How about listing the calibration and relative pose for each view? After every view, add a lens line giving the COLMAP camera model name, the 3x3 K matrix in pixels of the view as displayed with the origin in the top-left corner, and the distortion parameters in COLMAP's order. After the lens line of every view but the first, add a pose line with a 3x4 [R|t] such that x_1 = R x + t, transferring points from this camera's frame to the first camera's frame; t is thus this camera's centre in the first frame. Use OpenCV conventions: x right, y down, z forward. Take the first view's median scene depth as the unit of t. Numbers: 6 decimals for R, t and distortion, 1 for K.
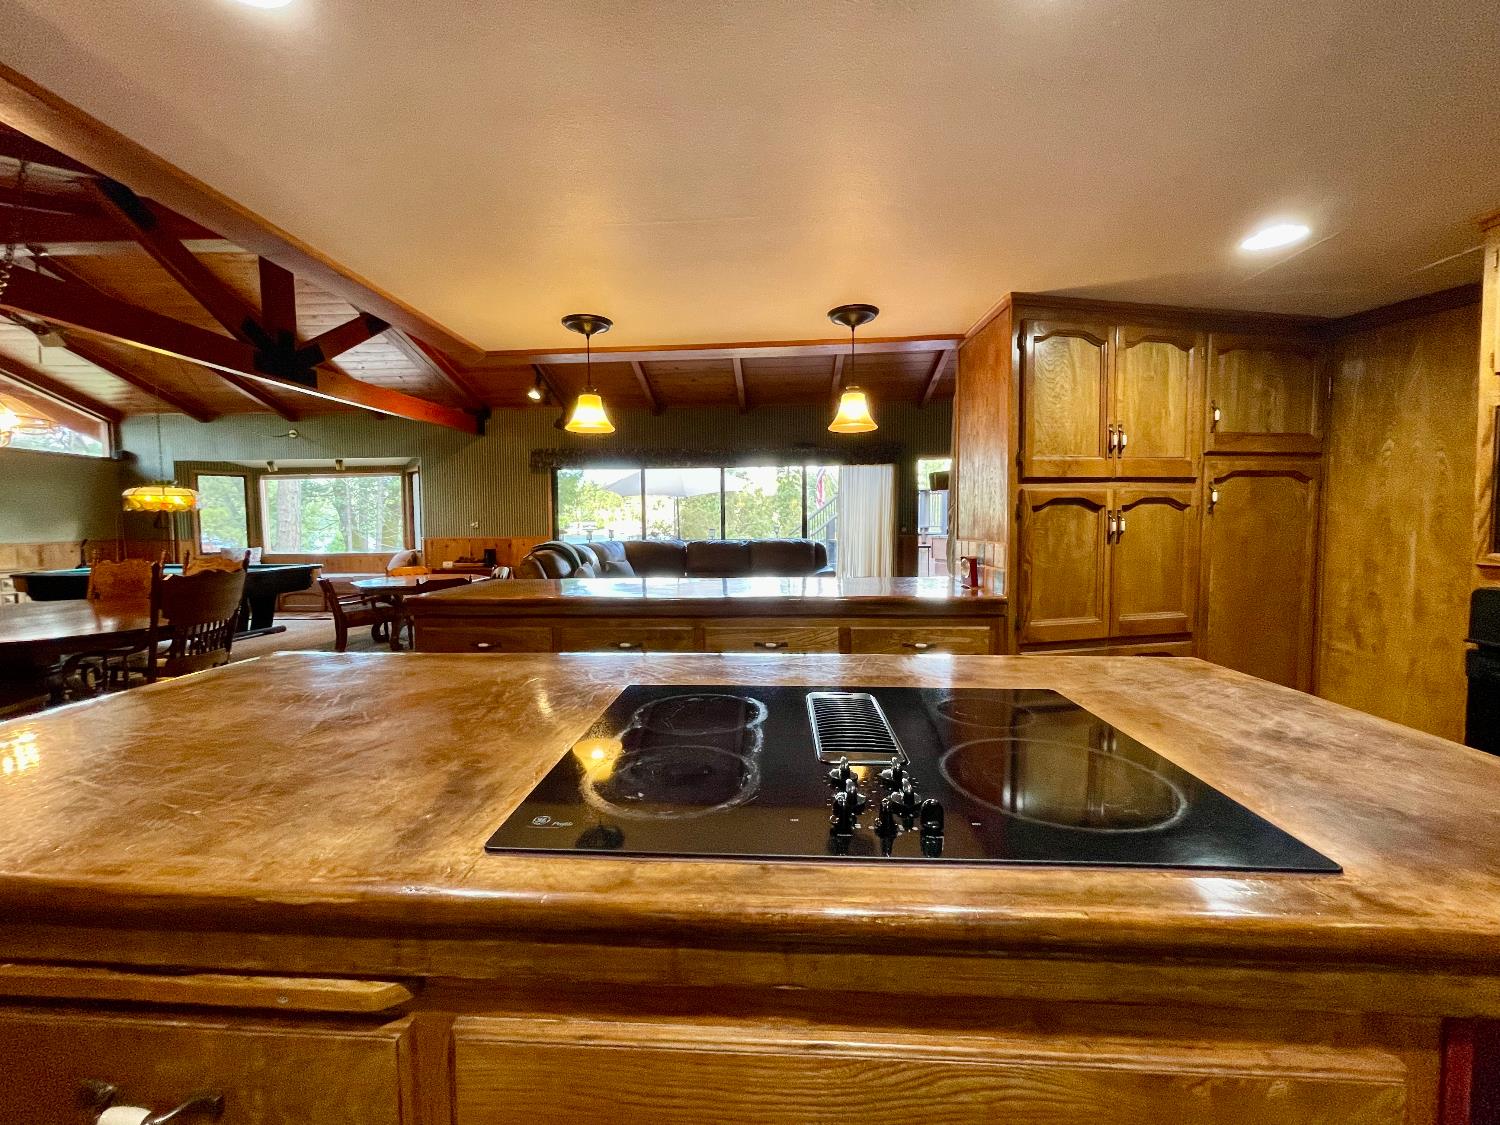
lens RADIAL K [[601.7, 0, 736.4], [0, 601.7, 555.0], [0, 0, 1]] dist [0.000916, 0.002490]
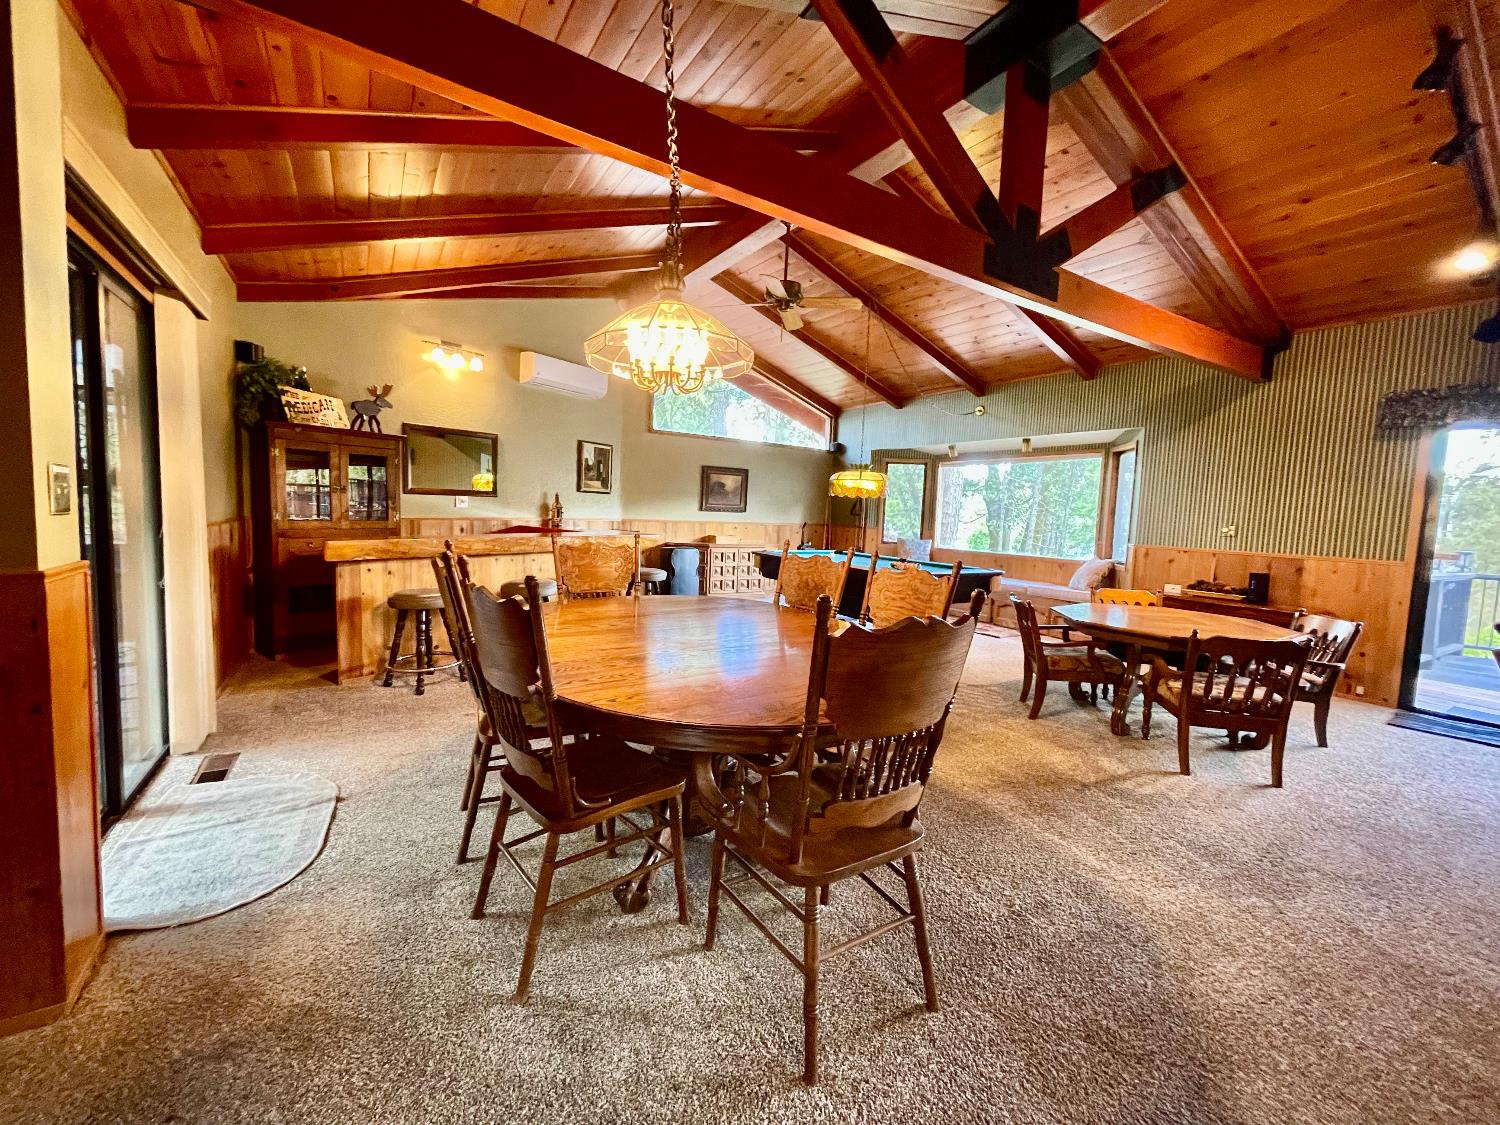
lens RADIAL K [[607.6, 0, 746.2], [0, 607.6, 554.8], [0, 0, 1]] dist [-0.000275, 0.000861]
pose [[0.585120, 0.094396, -0.805434, -0.220451], [-0.093731, 0.994418, 0.048452, -0.009650], [0.805512, 0.047144, 0.590701, 0.239925]]
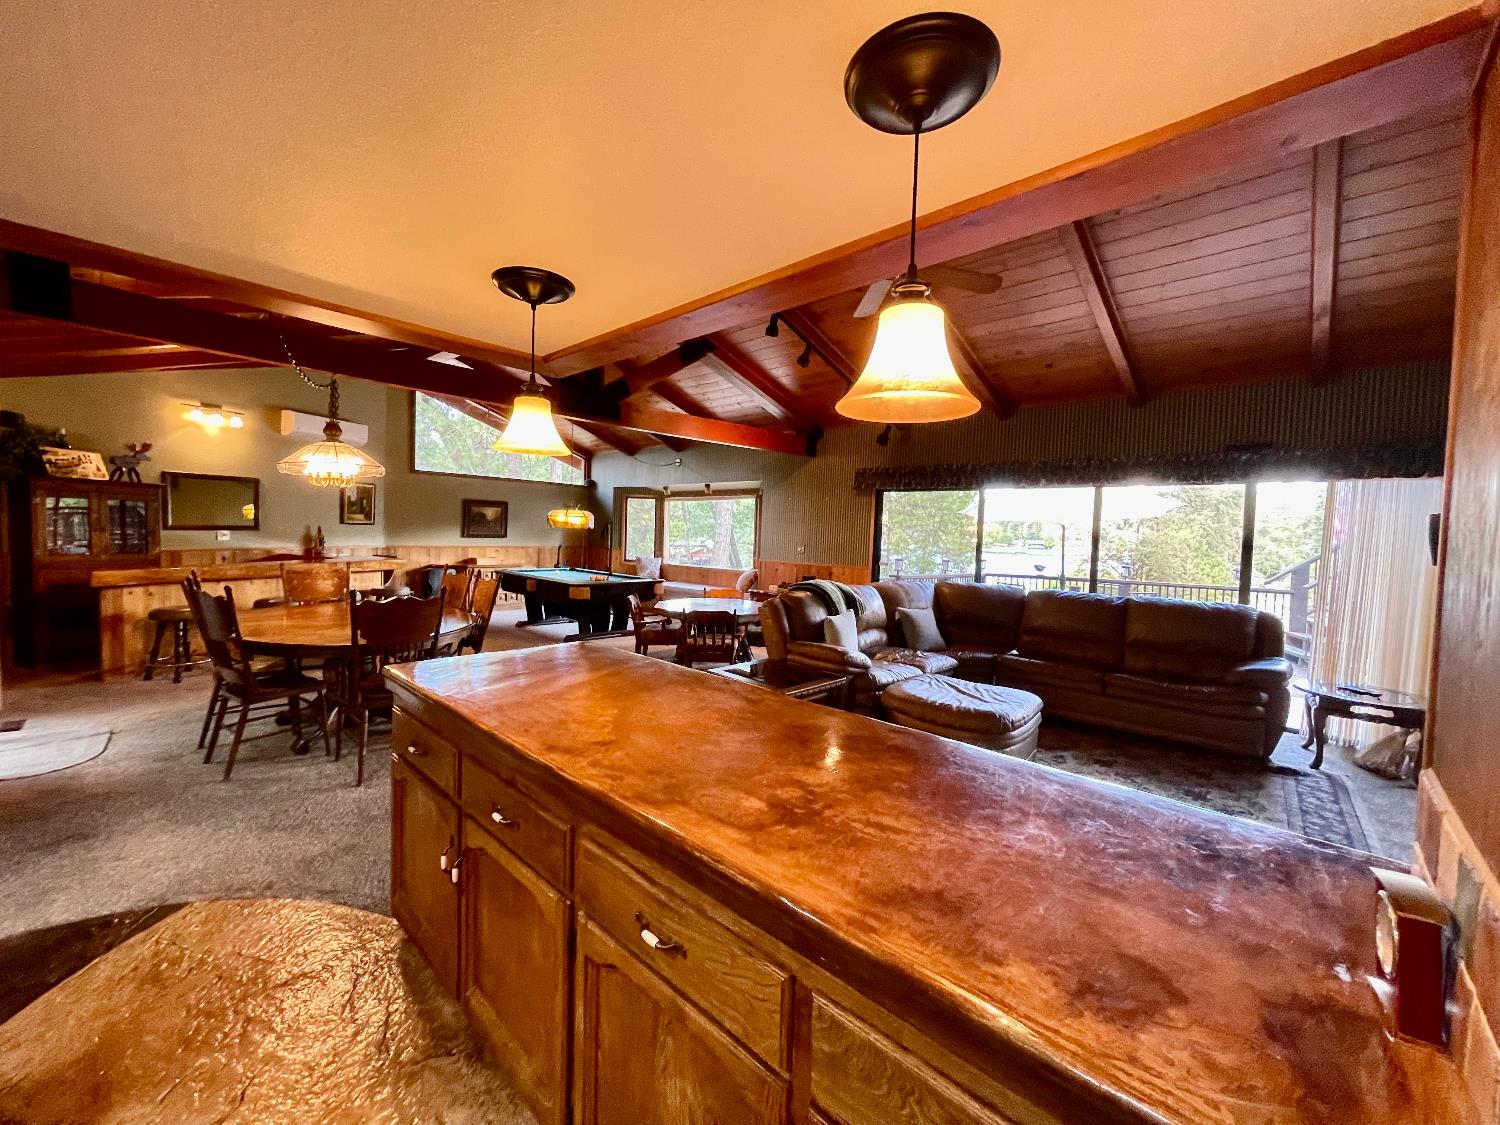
lens RADIAL K [[601.7, 0, 736.4], [0, 601.7, 555.0], [0, 0, 1]] dist [0.000916, 0.002490]
pose [[0.764228, 0.059998, -0.642149, 0.105965], [-0.077176, 0.997017, 0.001307, -0.035355], [0.640312, 0.048560, 0.766578, 0.203483]]
